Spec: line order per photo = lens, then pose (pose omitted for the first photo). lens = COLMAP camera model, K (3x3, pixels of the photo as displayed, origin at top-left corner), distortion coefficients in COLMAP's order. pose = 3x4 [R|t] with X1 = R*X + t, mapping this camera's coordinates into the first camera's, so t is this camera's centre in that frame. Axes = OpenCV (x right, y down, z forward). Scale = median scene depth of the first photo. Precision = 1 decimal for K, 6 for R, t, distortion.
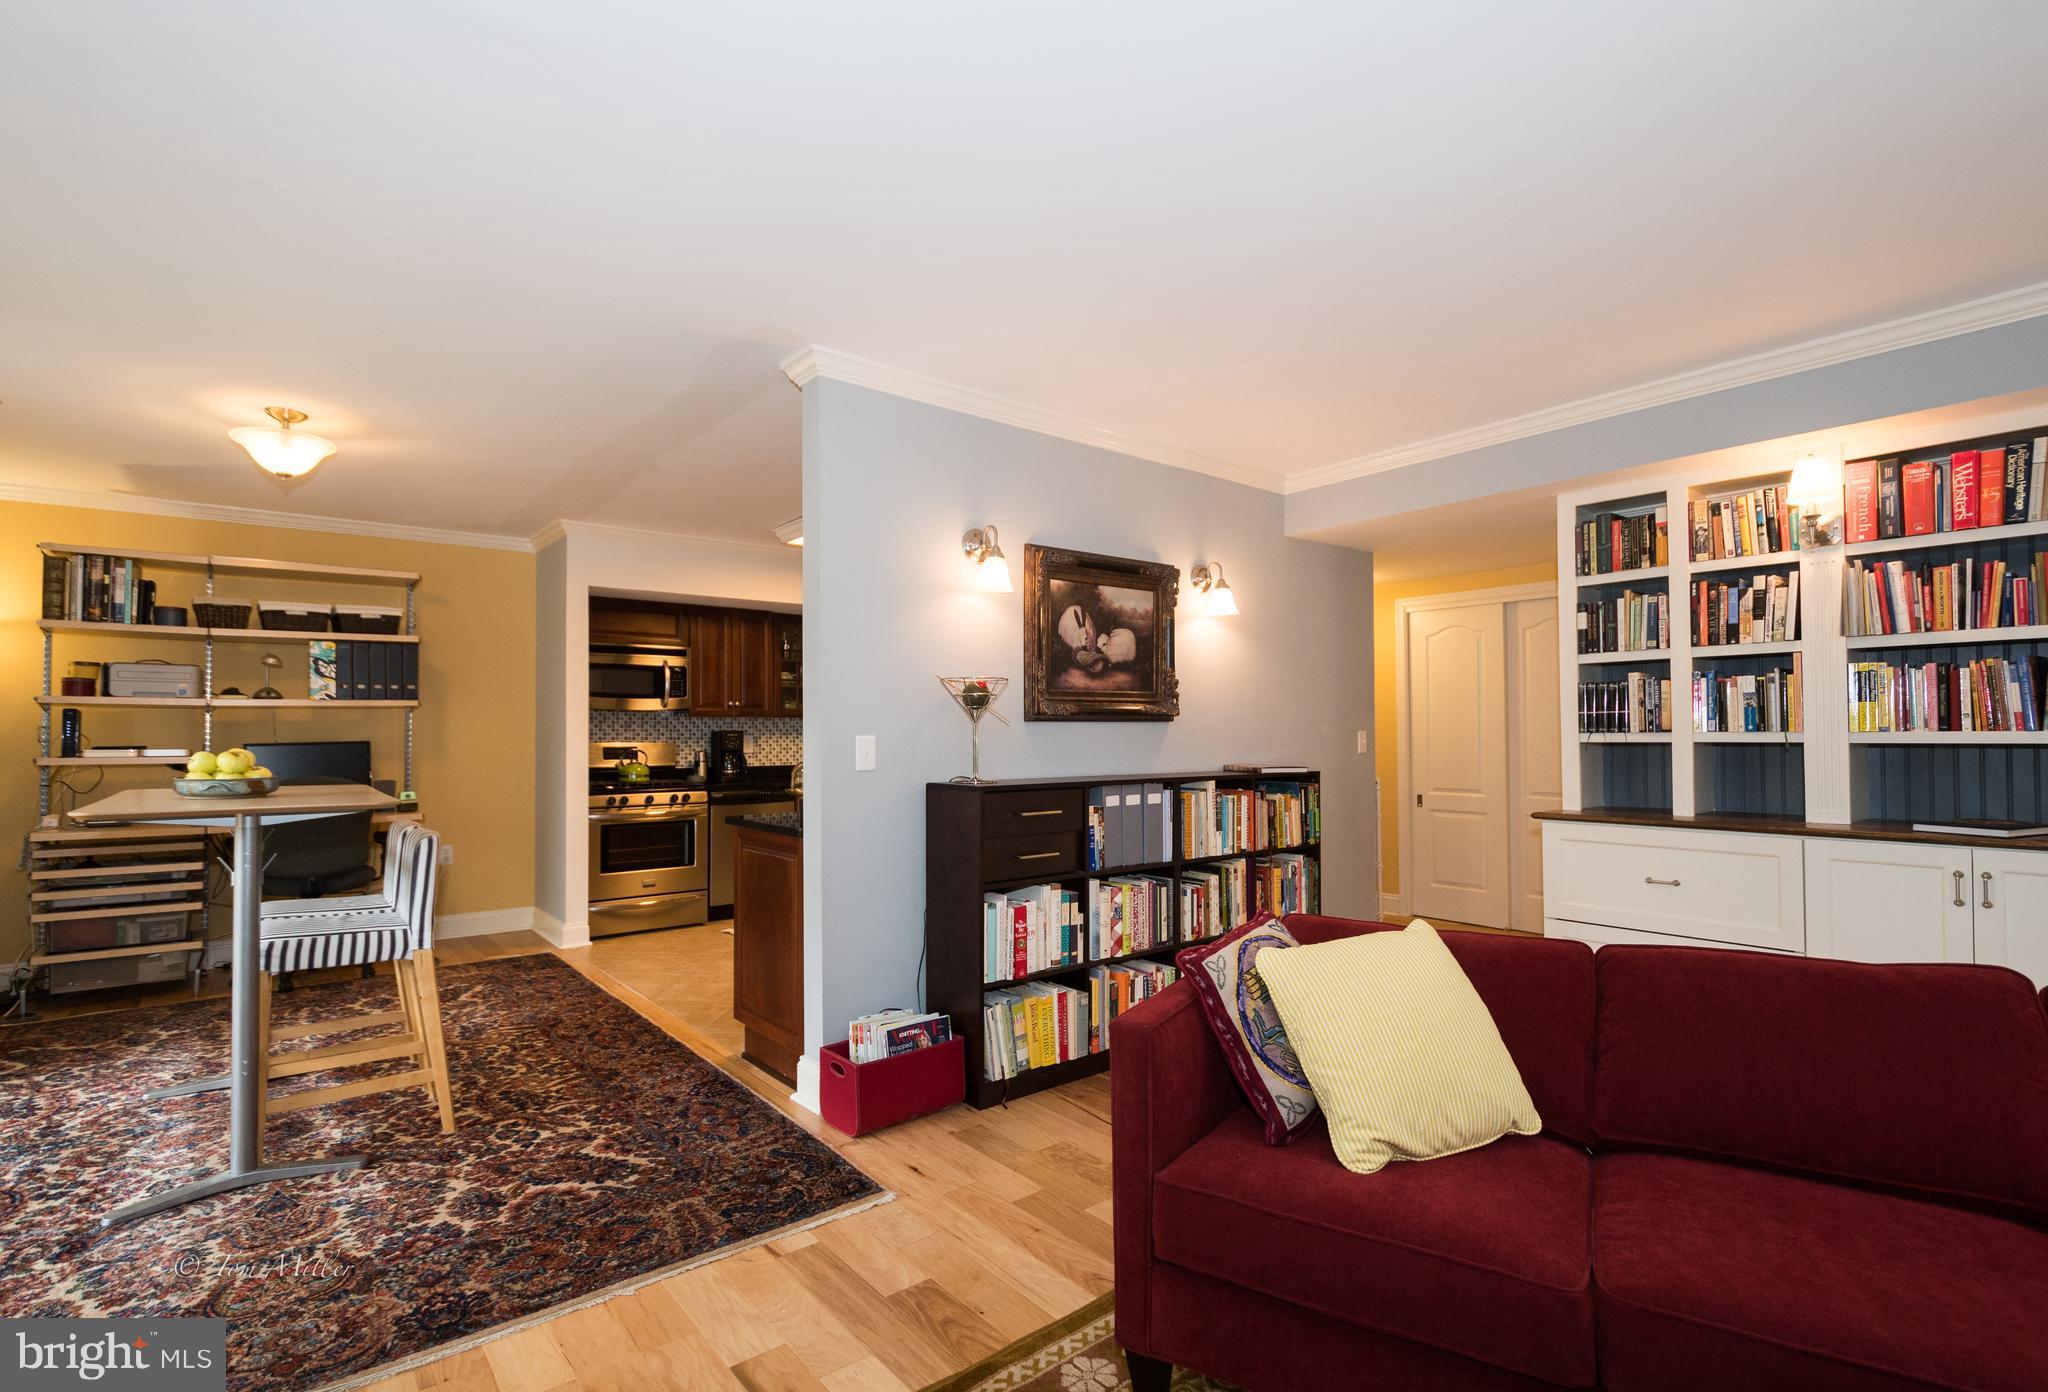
lens RADIAL K [[961.2, 0, 1020.6], [0, 961.2, 718.7], [0, 0, 1]] dist [0.002457, -0.000166]
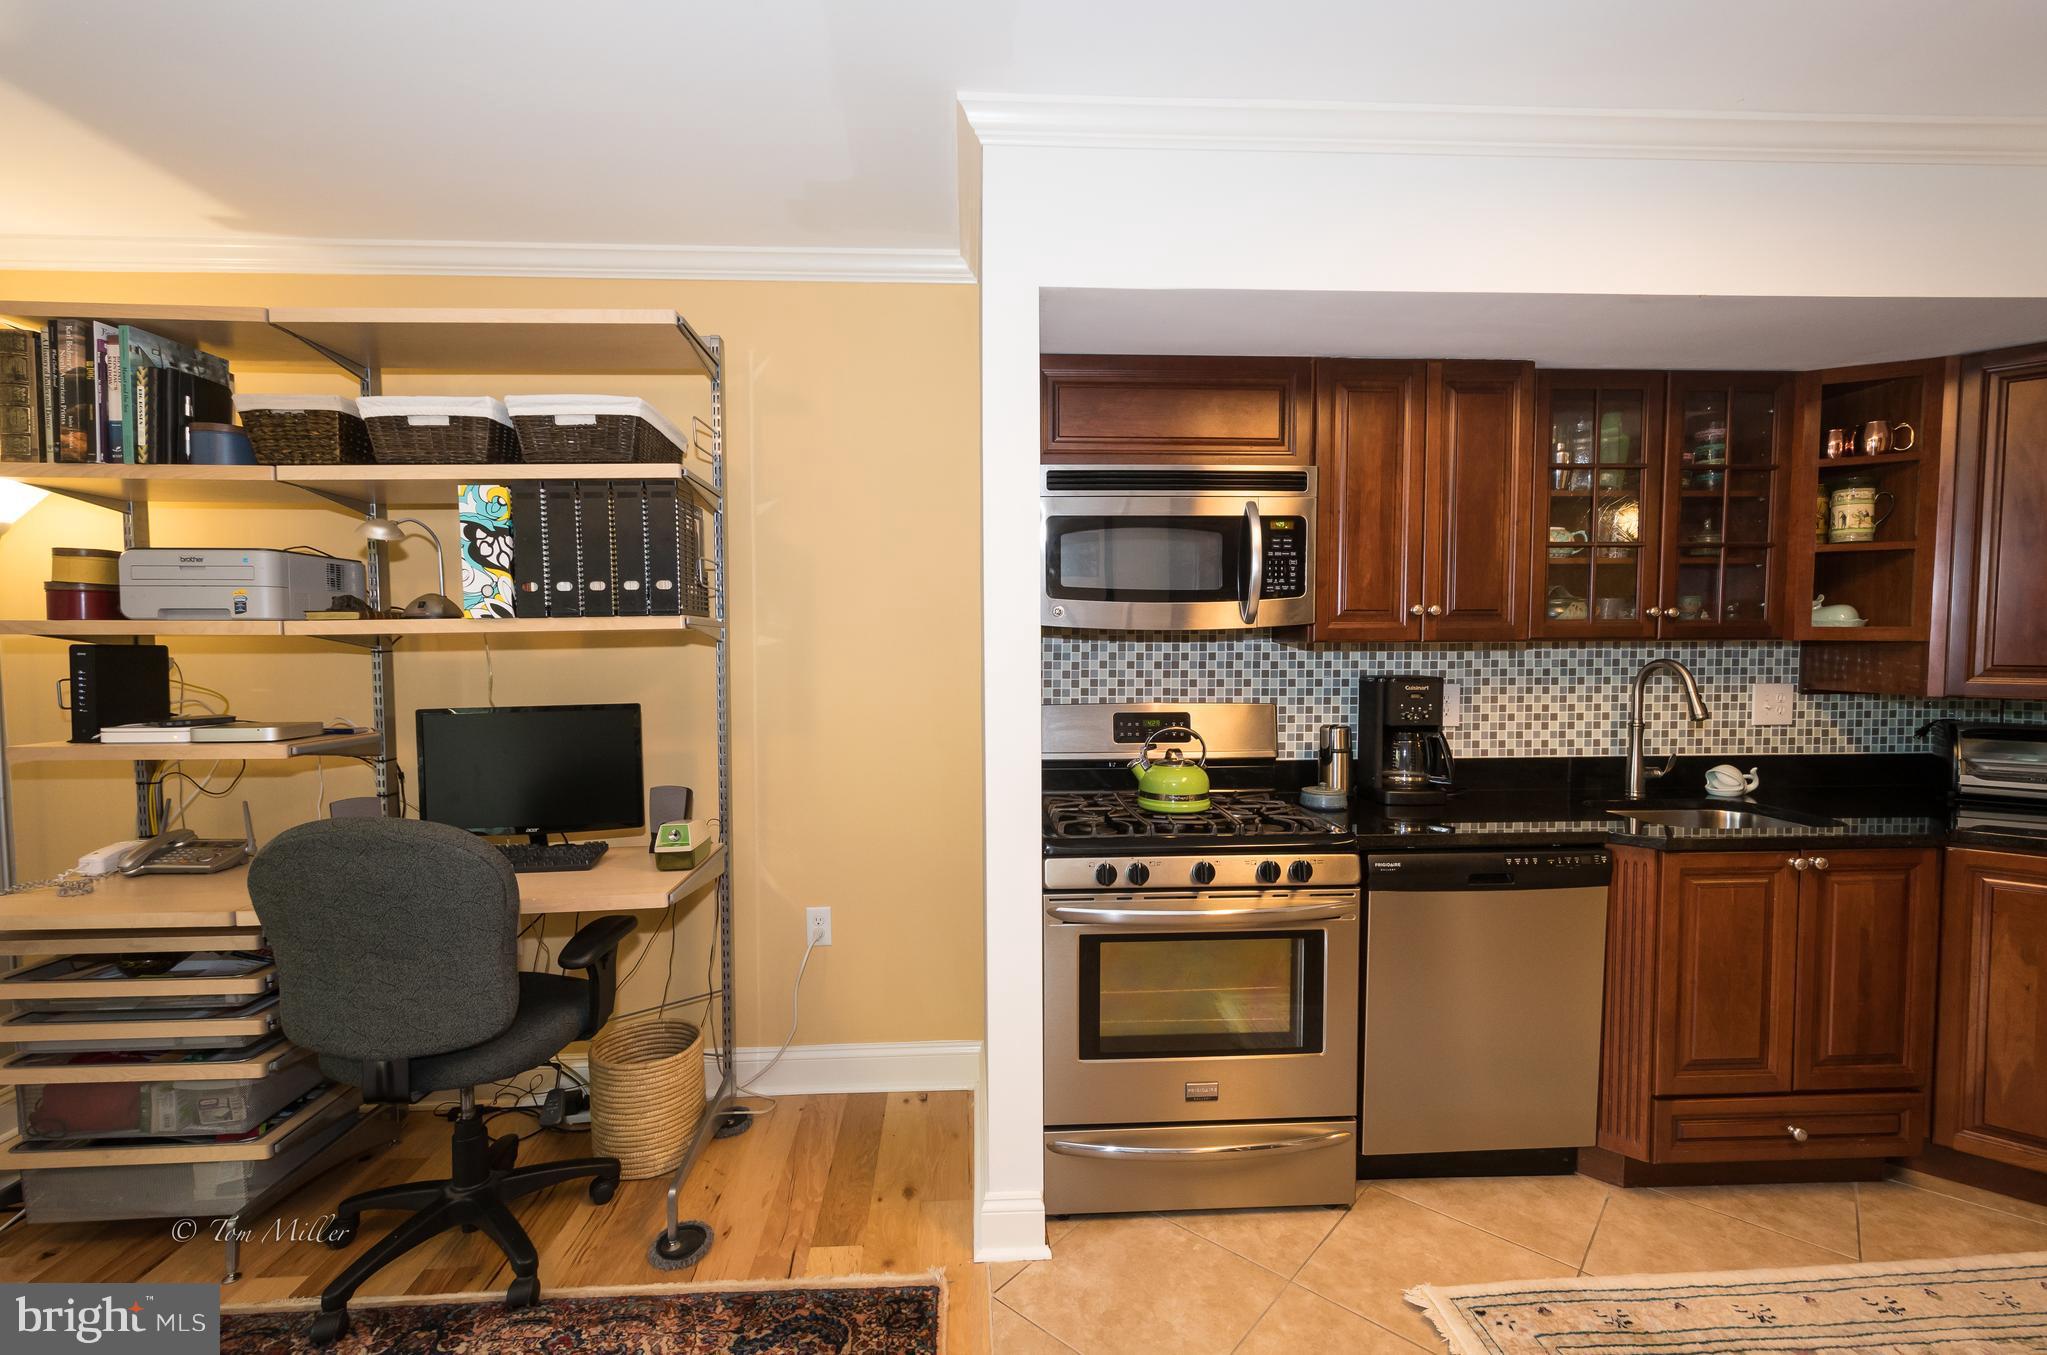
lens RADIAL K [[904.7, 0, 999.4], [0, 904.7, 681.7], [0, 0, 1]] dist [0.000703, 0.000110]
pose [[0.798456, 0.033056, -0.601145, -0.359134], [0.007663, 0.997853, 0.065048, -0.020035], [0.602005, -0.056545, 0.796488, 1.009835]]
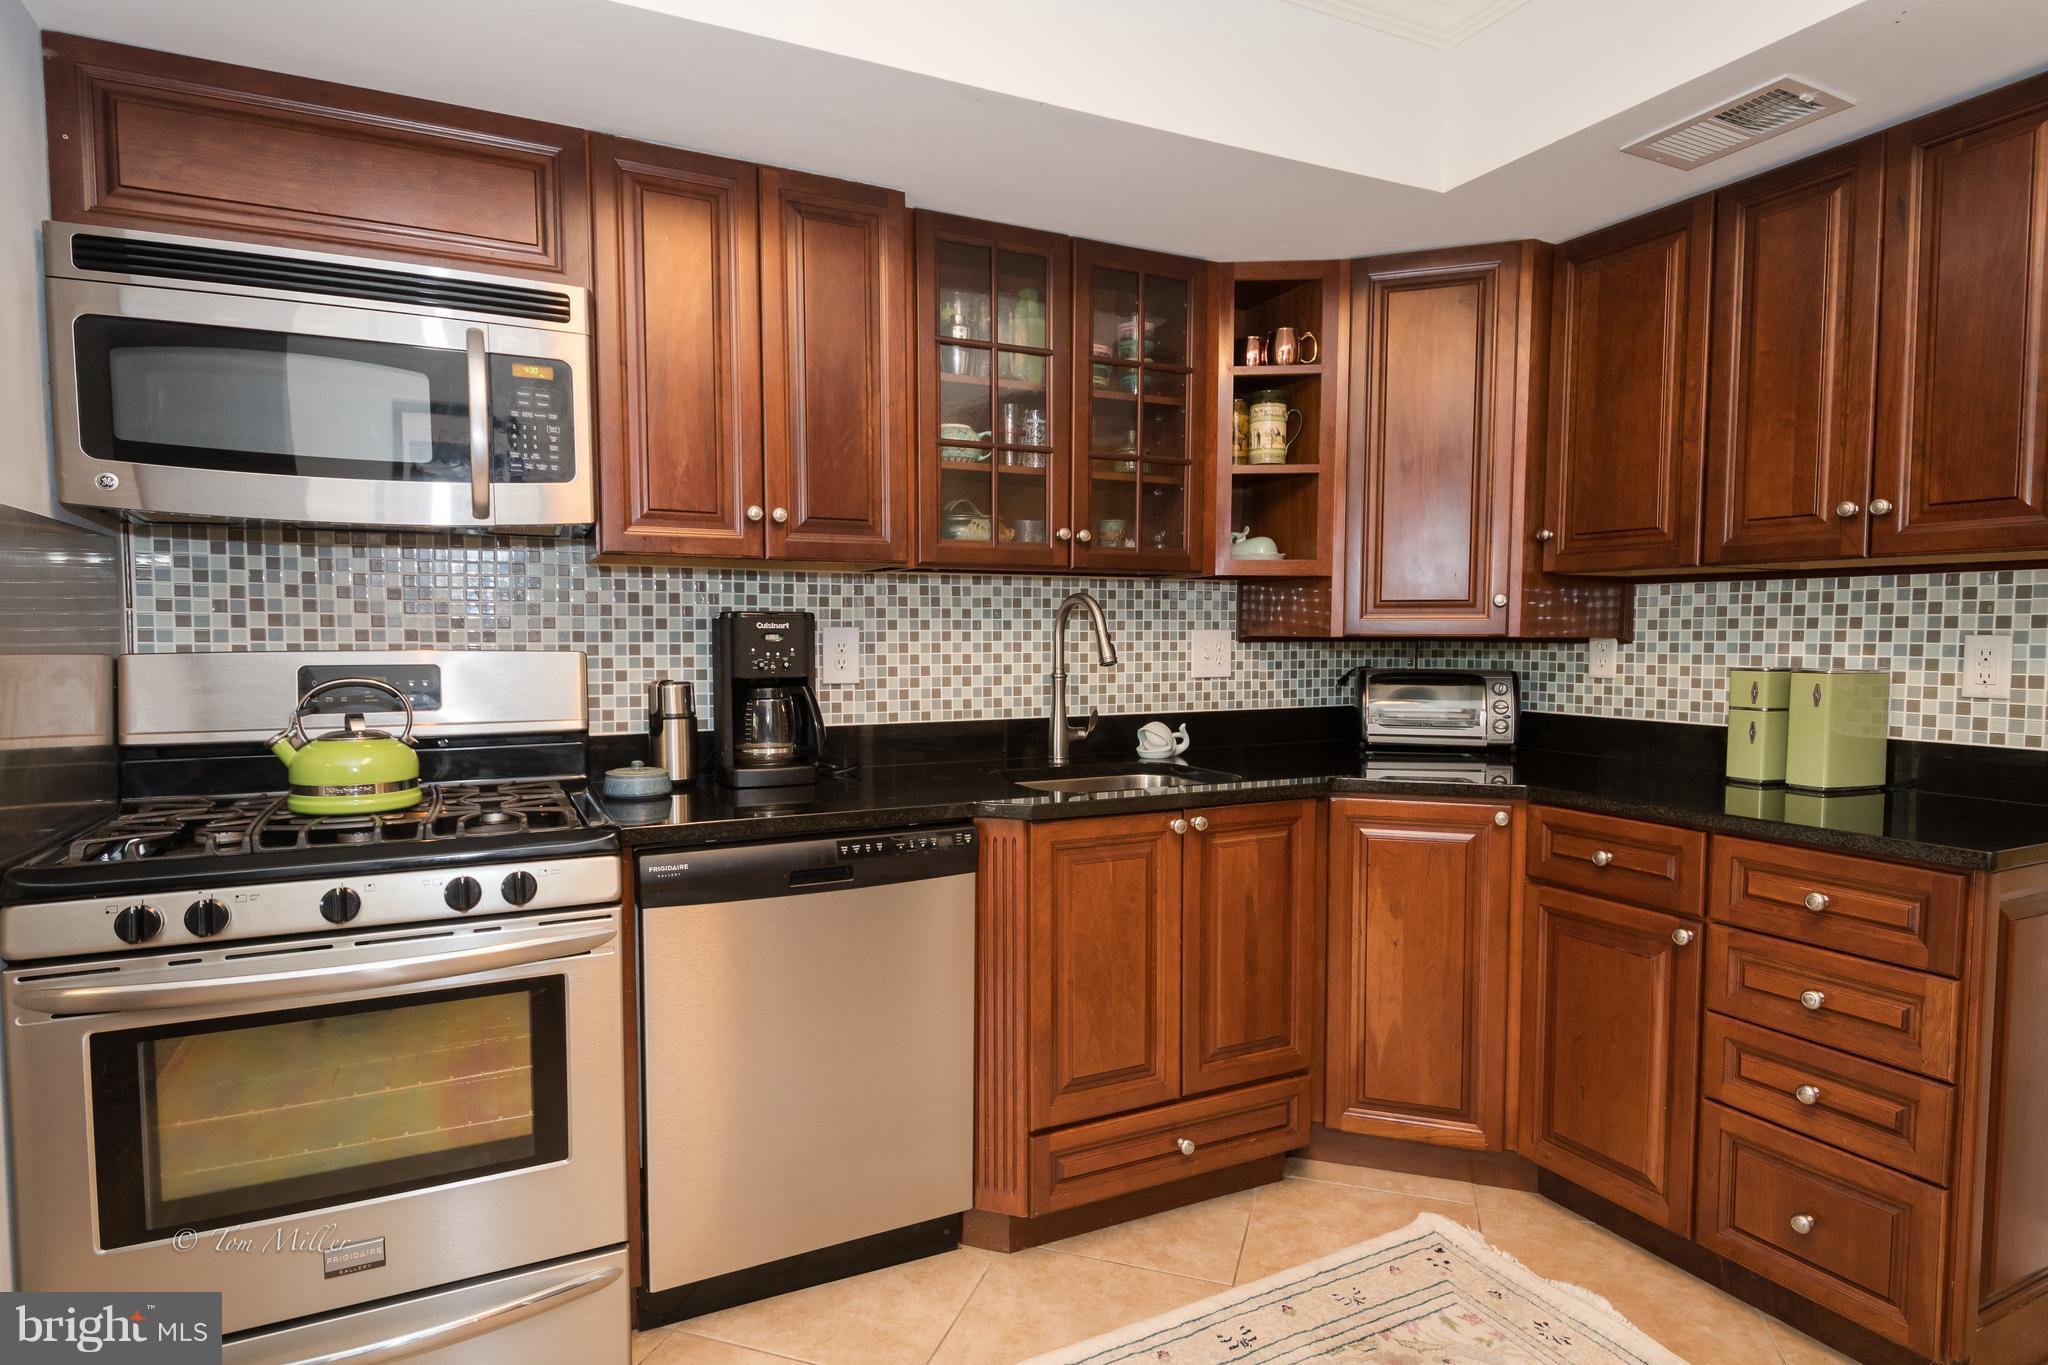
lens RADIAL K [[1102.0, 0, 1021.9], [0, 1102.0, 696.1], [0, 0, 1]] dist [0.004519, -0.001366]
pose [[0.972745, 0.021371, -0.230889, -0.251560], [-0.003678, 0.997041, 0.076788, 0.020174], [0.231846, -0.073846, 0.969945, 1.172536]]
